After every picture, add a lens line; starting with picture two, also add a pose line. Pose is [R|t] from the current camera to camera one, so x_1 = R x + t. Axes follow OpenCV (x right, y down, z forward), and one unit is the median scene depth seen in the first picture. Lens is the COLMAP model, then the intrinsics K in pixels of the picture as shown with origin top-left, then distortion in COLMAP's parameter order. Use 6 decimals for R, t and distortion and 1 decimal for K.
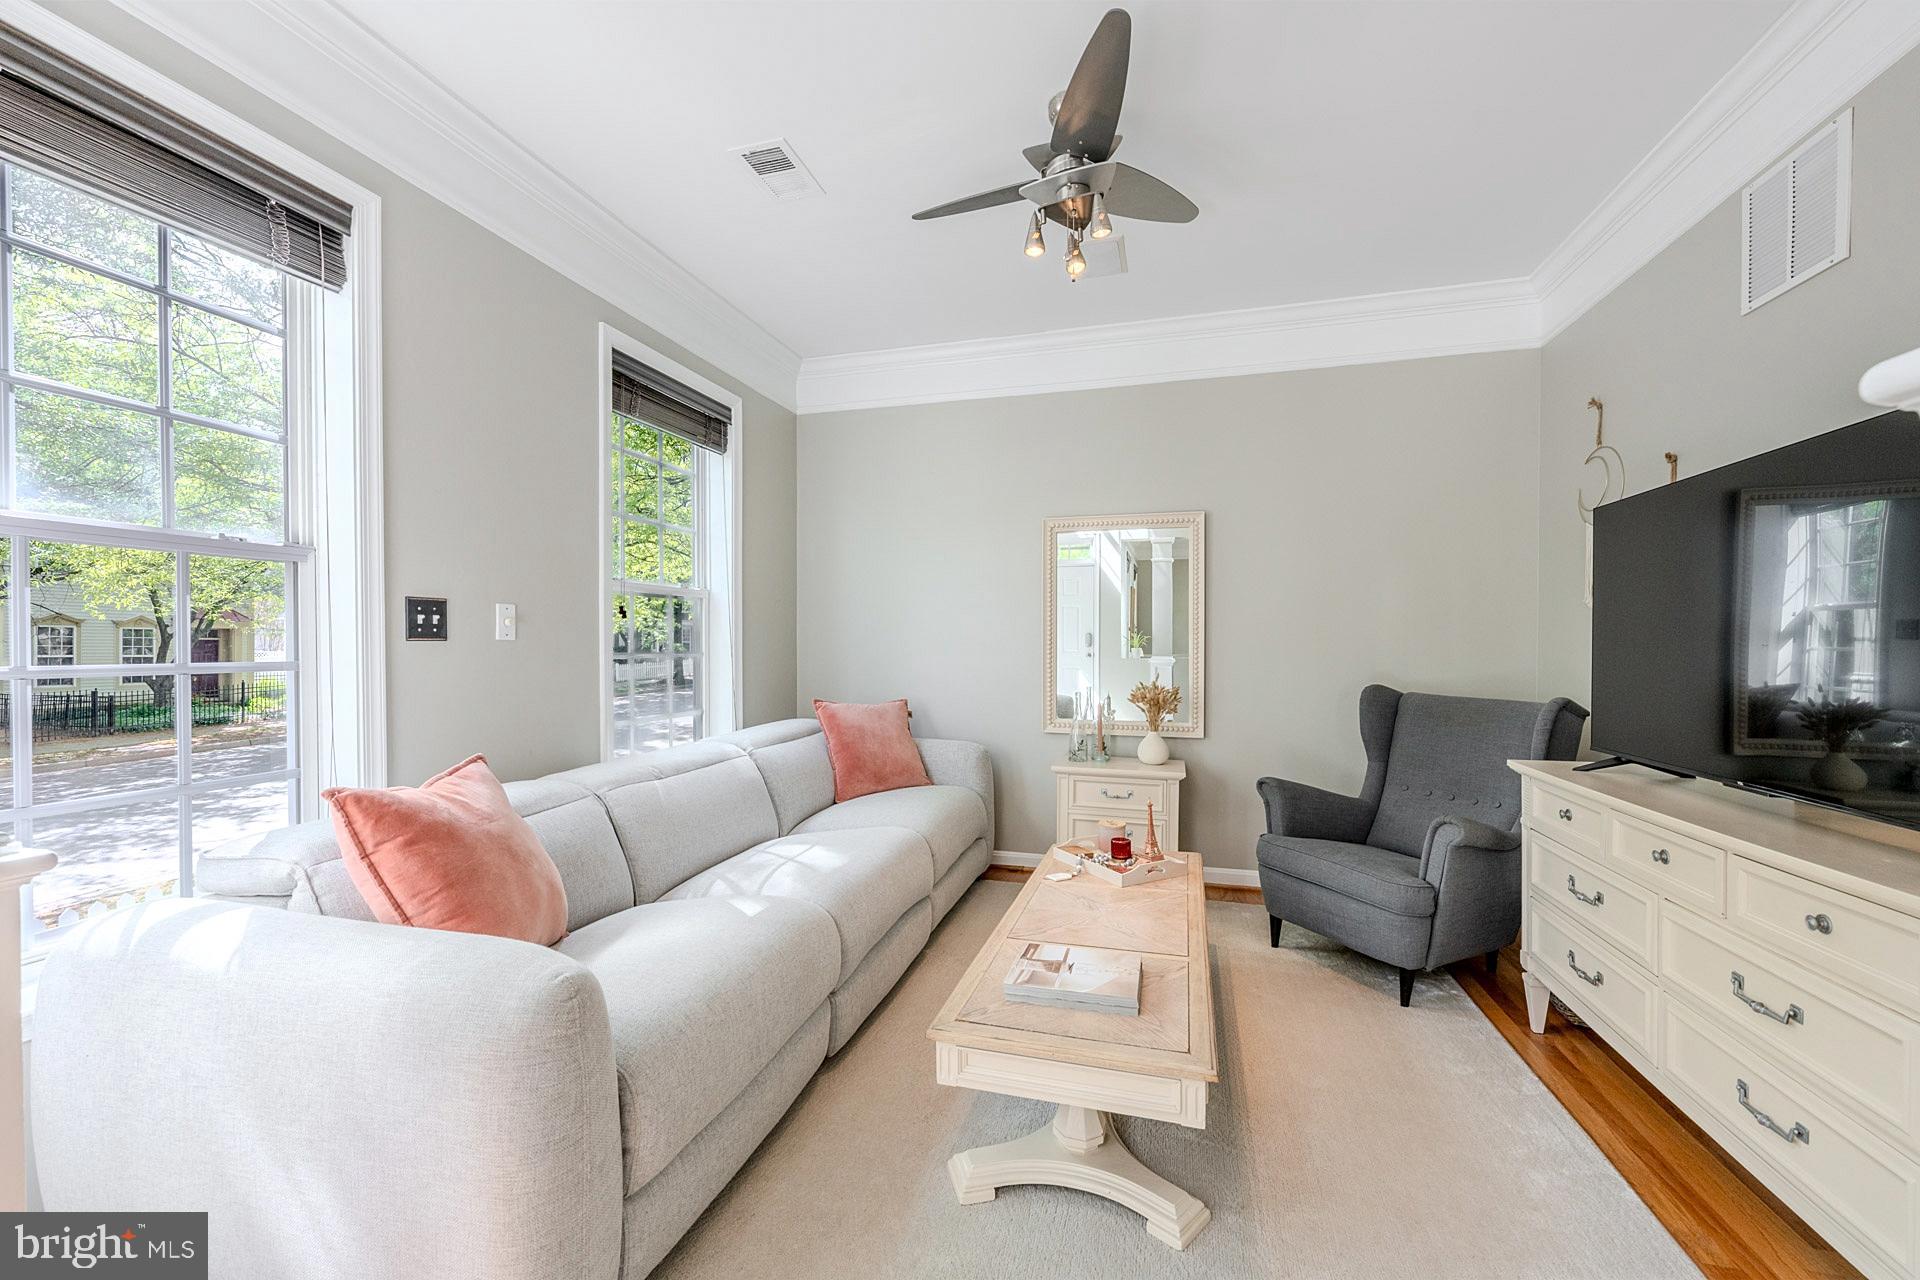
lens RADIAL K [[760.2, 0, 965.8], [0, 760.2, 646.1], [0, 0, 1]] dist [-0.008789, 0.001516]
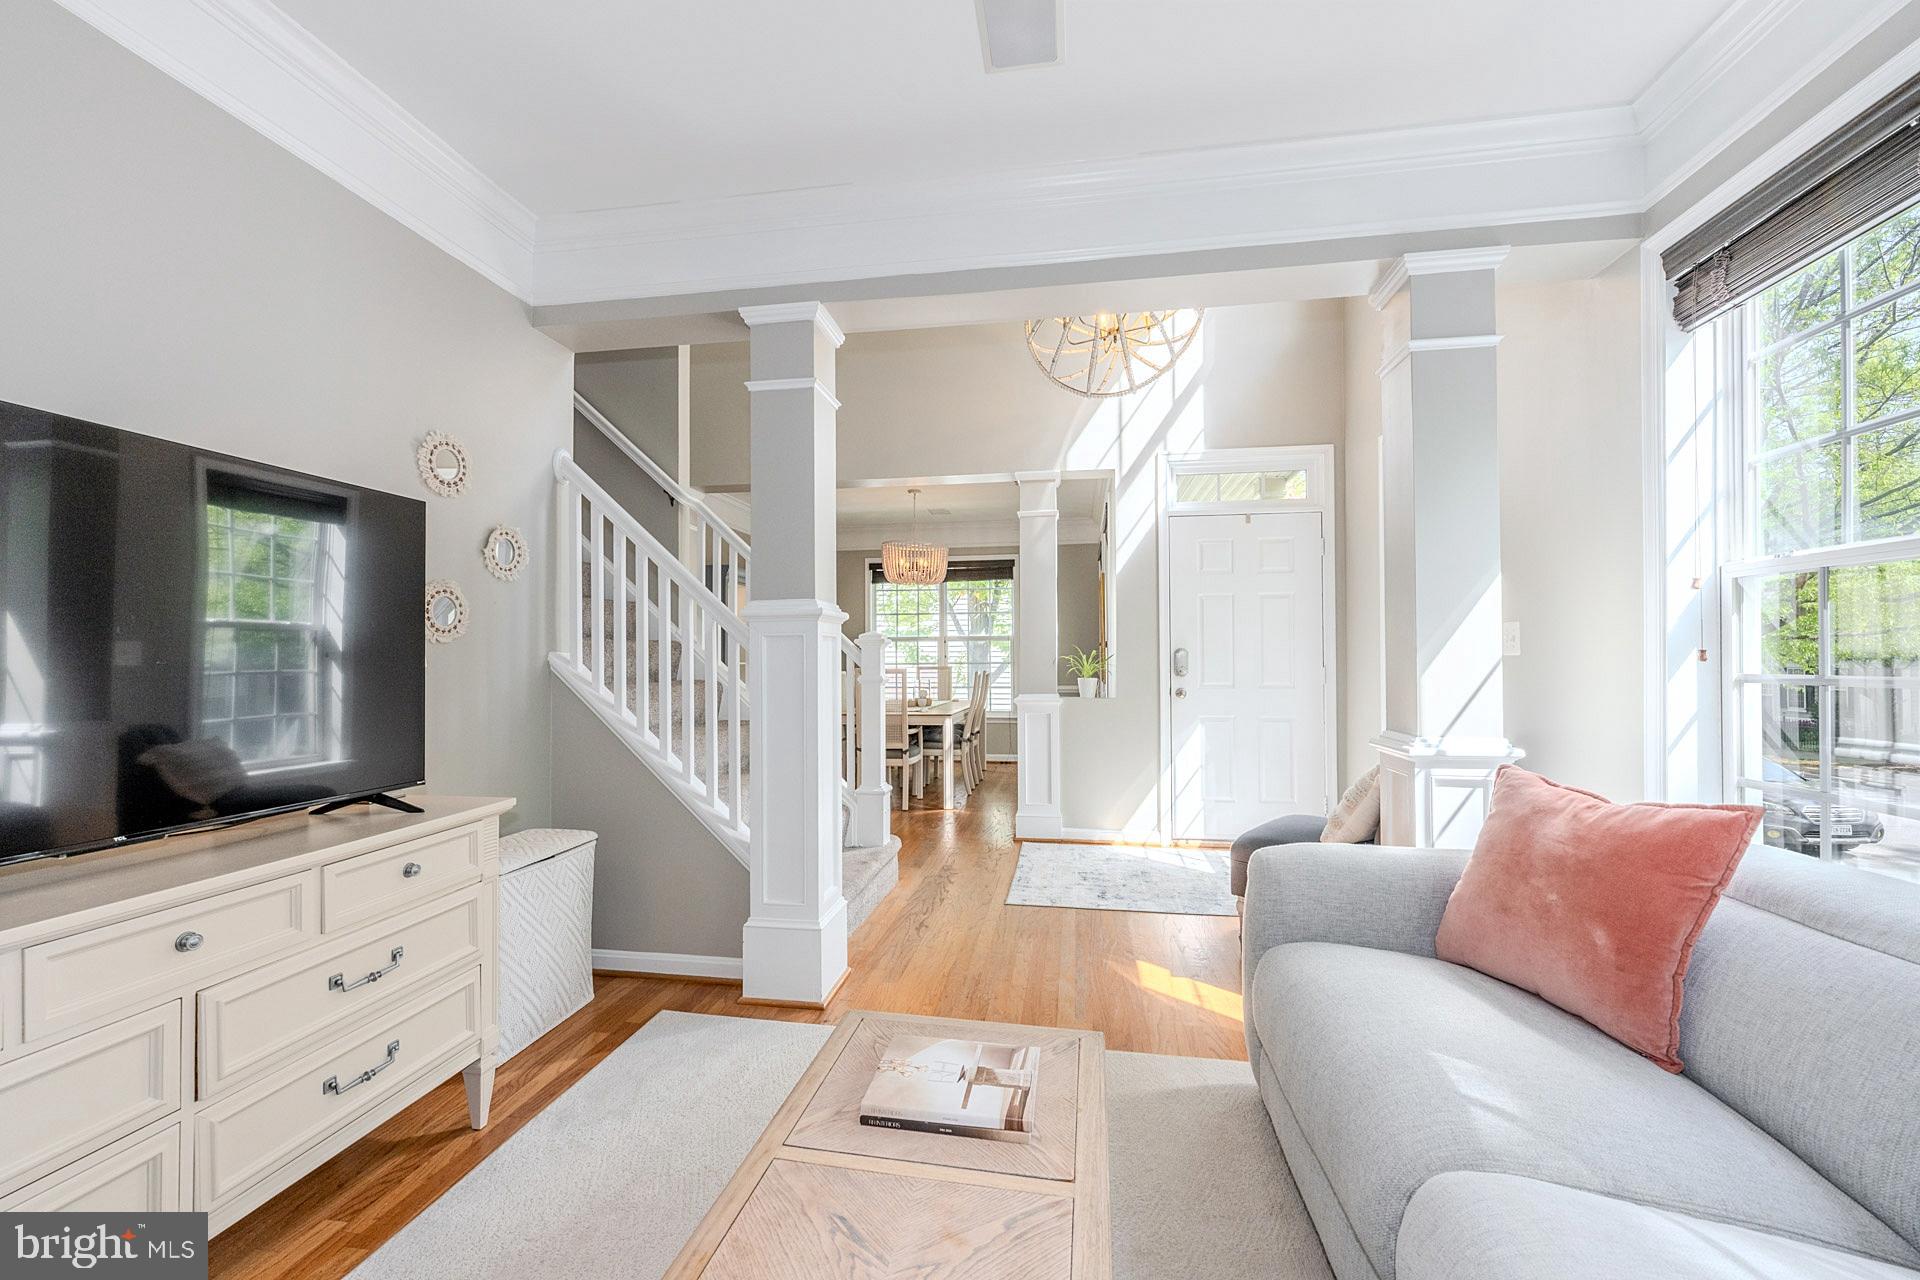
lens RADIAL K [[760.2, 0, 952.0], [0, 760.2, 653.8], [0, 0, 1]] dist [-0.008789, 0.001516]
pose [[-0.994774, 0.004488, -0.102000, 0.170266], [0.004358, 0.999989, 0.001500, -0.007778], [0.102006, 0.001048, -0.994783, 1.333258]]
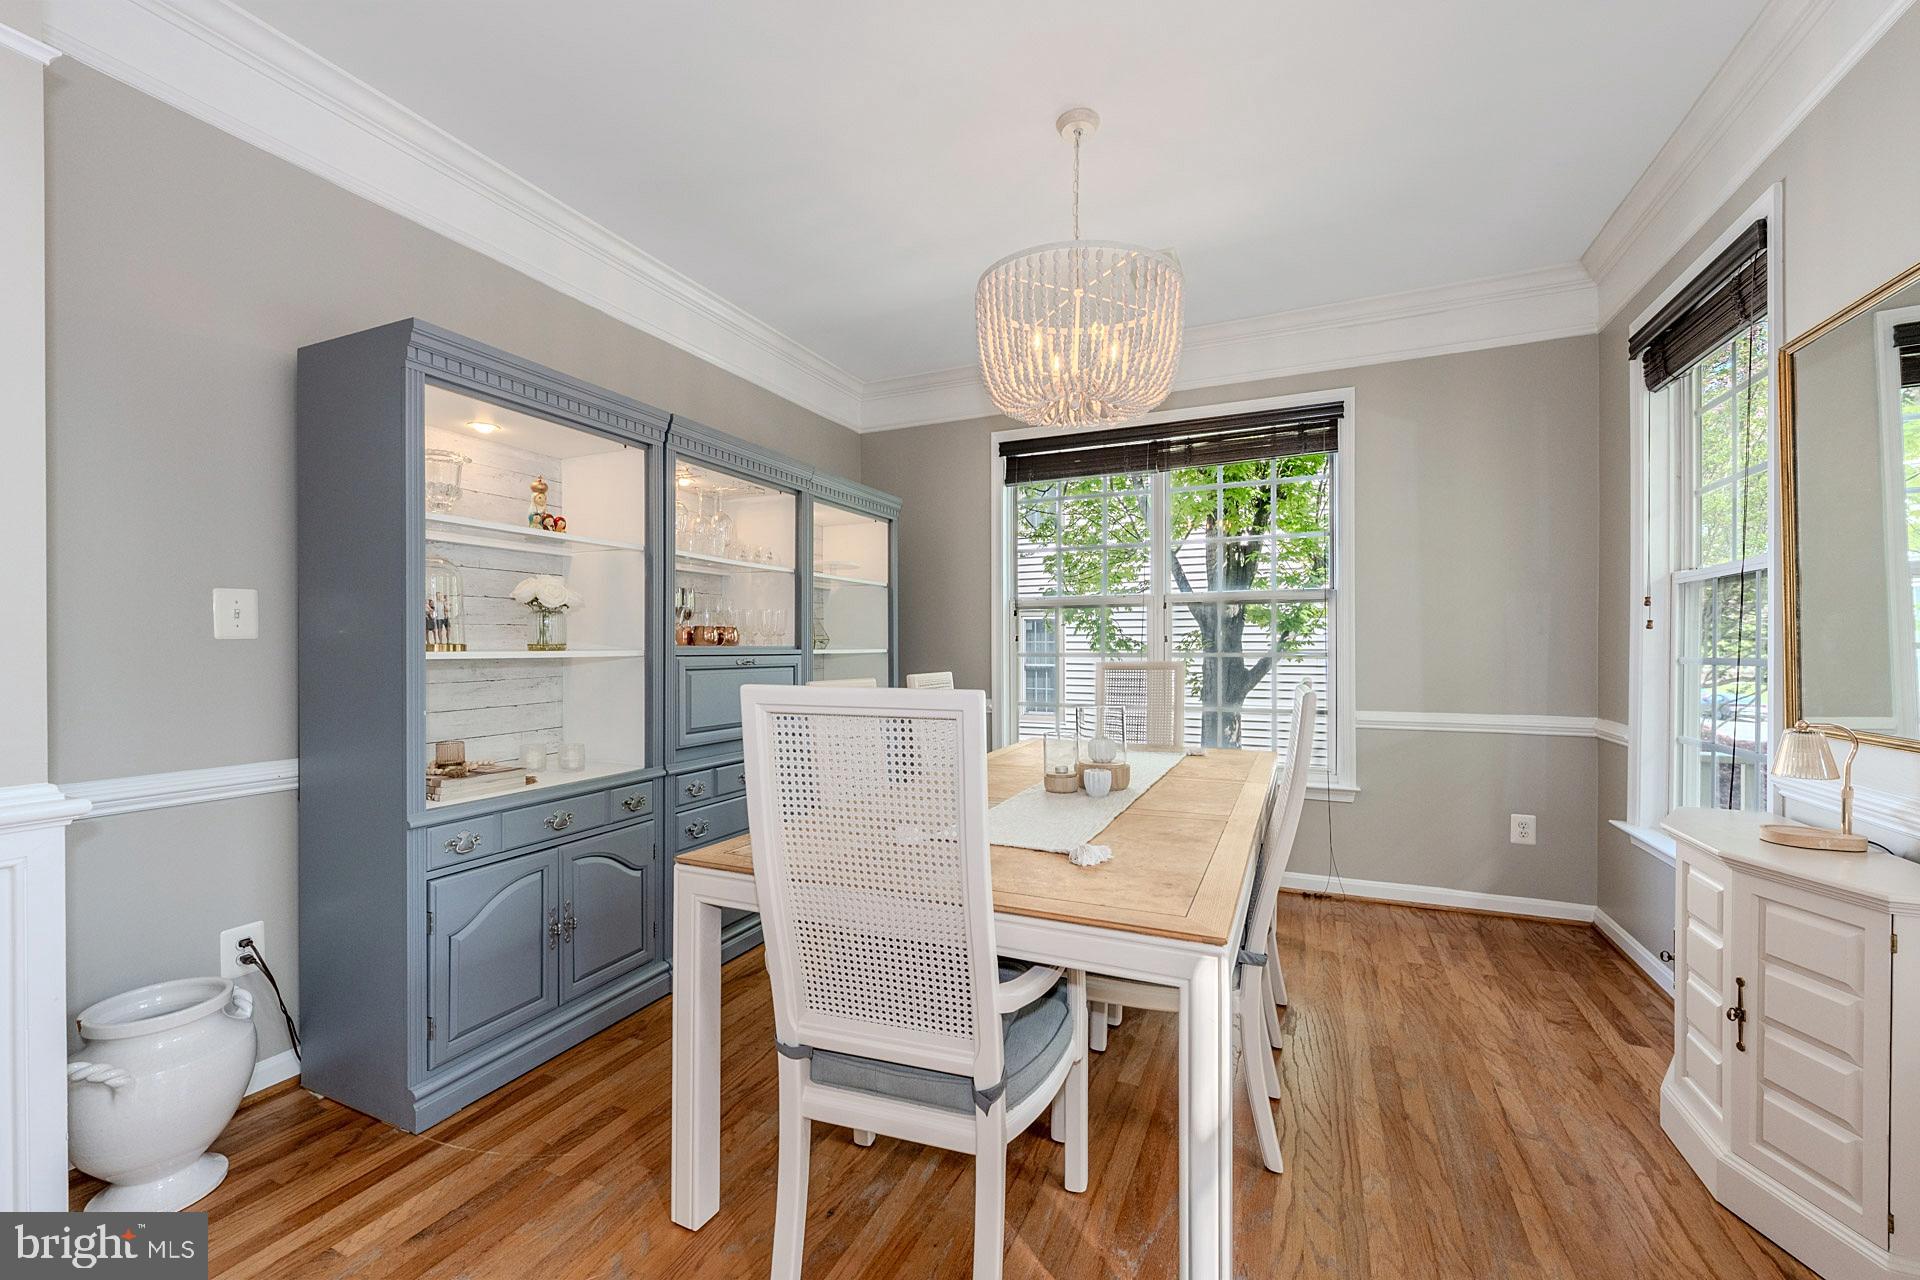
lens RADIAL K [[760.2, 0, 959.1], [0, 760.2, 645.6], [0, 0, 1]] dist [-0.008789, 0.001516]
pose [[-0.987910, 0.003398, 0.154988, 0.008451], [0.004450, 0.999969, 0.006439, 0.017560], [-0.154962, 0.007050, -0.987895, -0.667117]]
